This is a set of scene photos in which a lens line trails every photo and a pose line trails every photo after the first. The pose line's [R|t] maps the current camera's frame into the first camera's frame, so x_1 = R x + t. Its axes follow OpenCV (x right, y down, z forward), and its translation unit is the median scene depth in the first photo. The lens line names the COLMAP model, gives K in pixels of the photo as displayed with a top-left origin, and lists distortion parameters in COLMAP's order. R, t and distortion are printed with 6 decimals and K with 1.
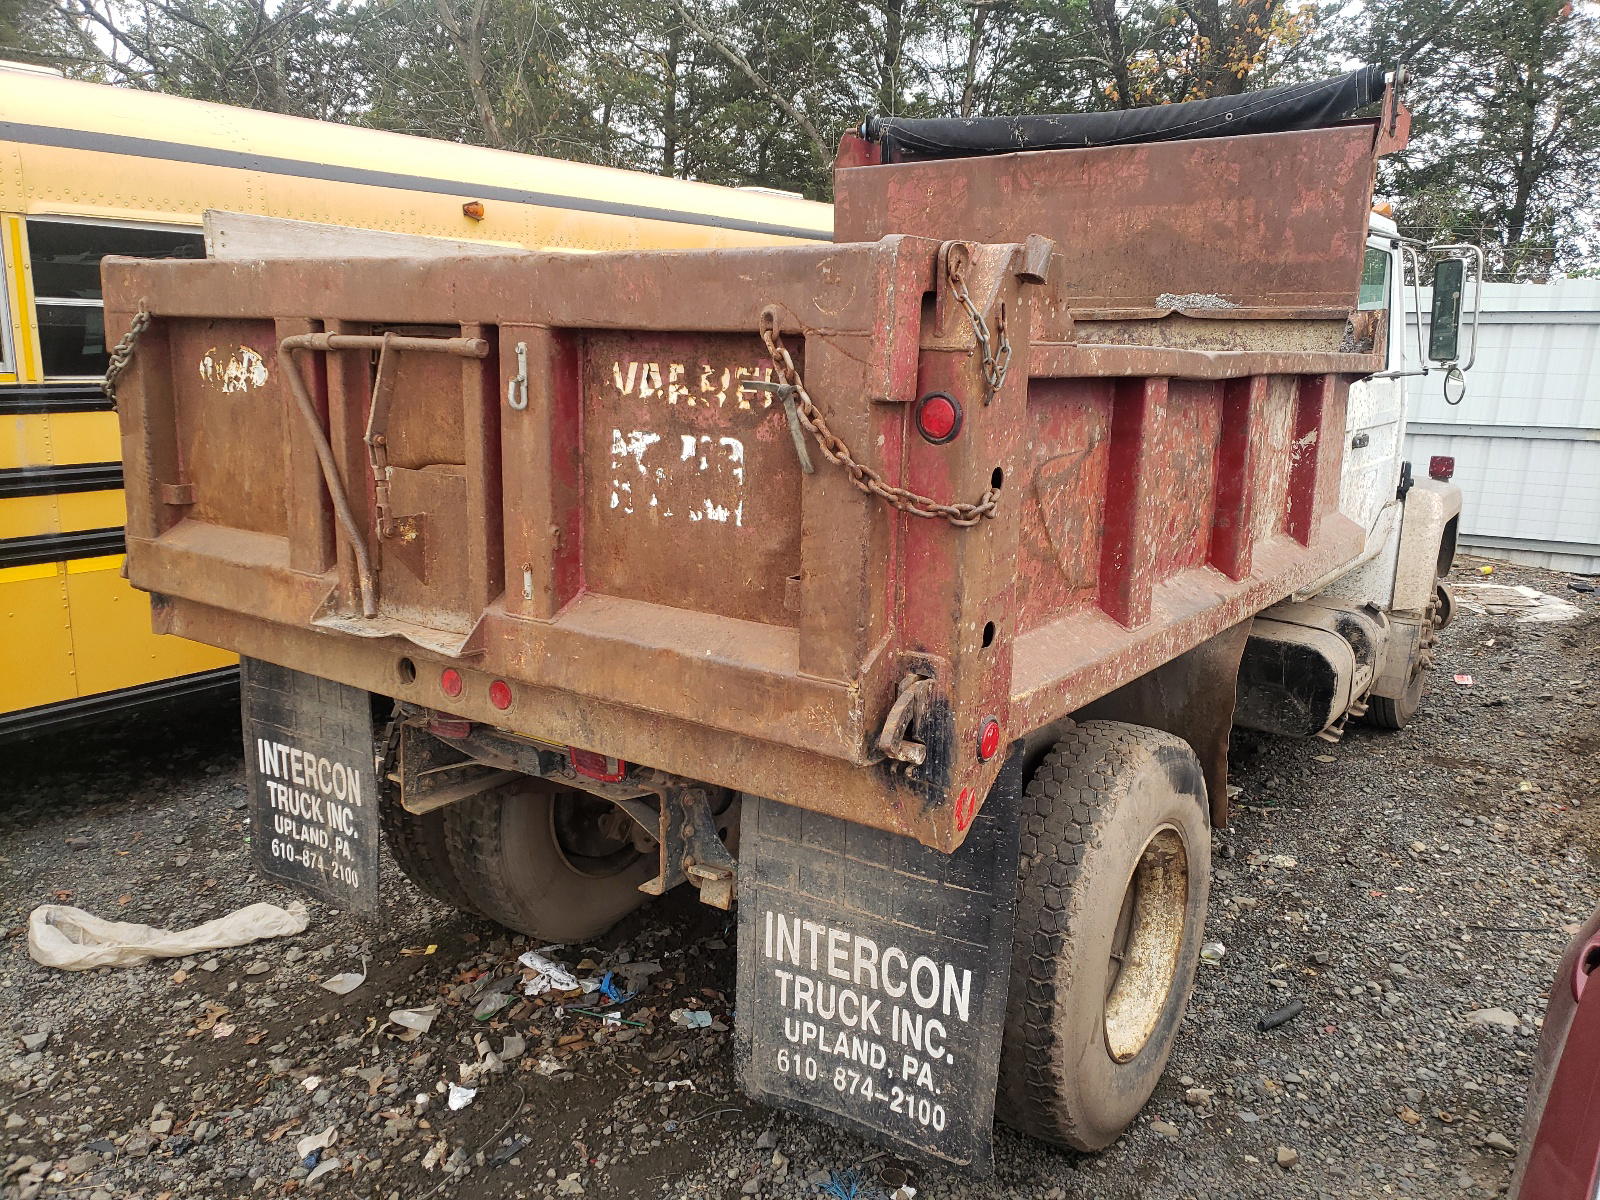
lens RADIAL K [[1239.8, 0, 803.8], [0, 1239.8, 613.4], [0, 0, 1]] dist [0.051604, -0.063478]
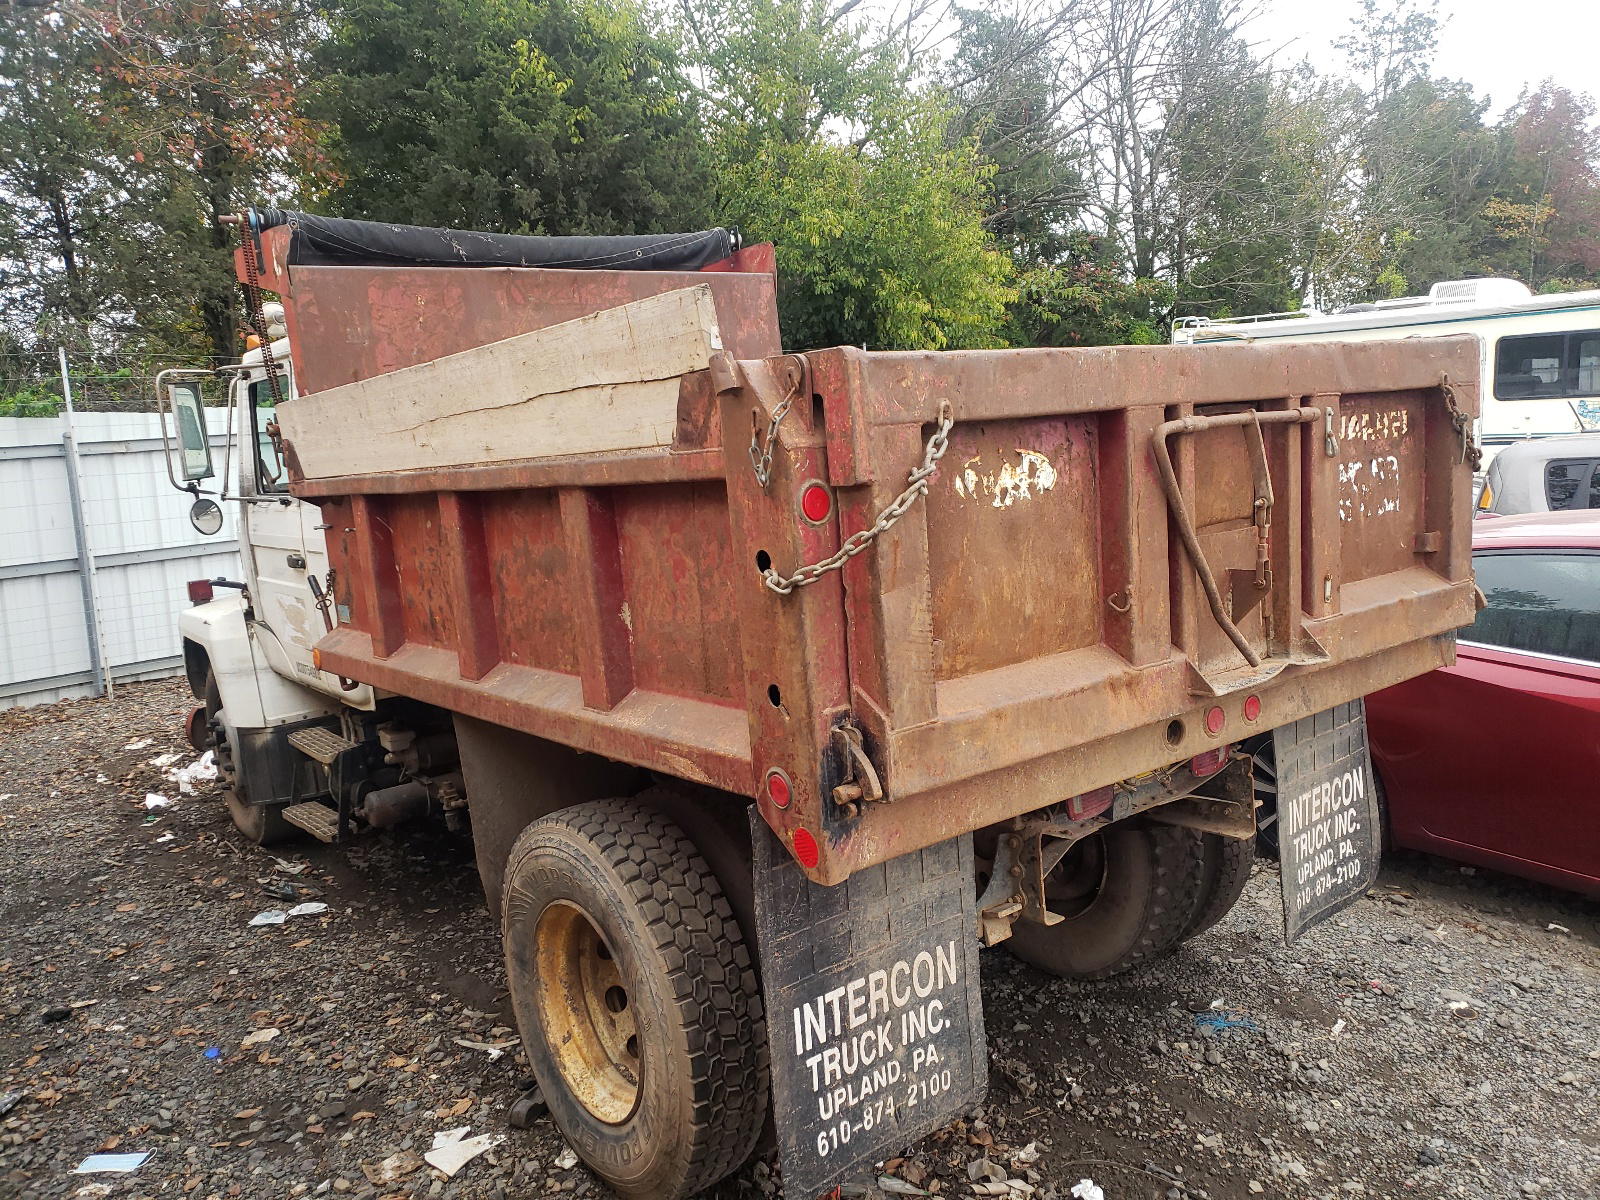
lens RADIAL K [[1257.8, 0, 798.3], [0, 1257.8, 632.8], [0, 0, 1]] dist [0.037981, -0.070950]
pose [[0.293423, -0.196799, 0.935507, -1.092685], [0.281123, 0.953076, 0.112320, -0.191149], [-0.913714, 0.230035, 0.334979, 0.717359]]
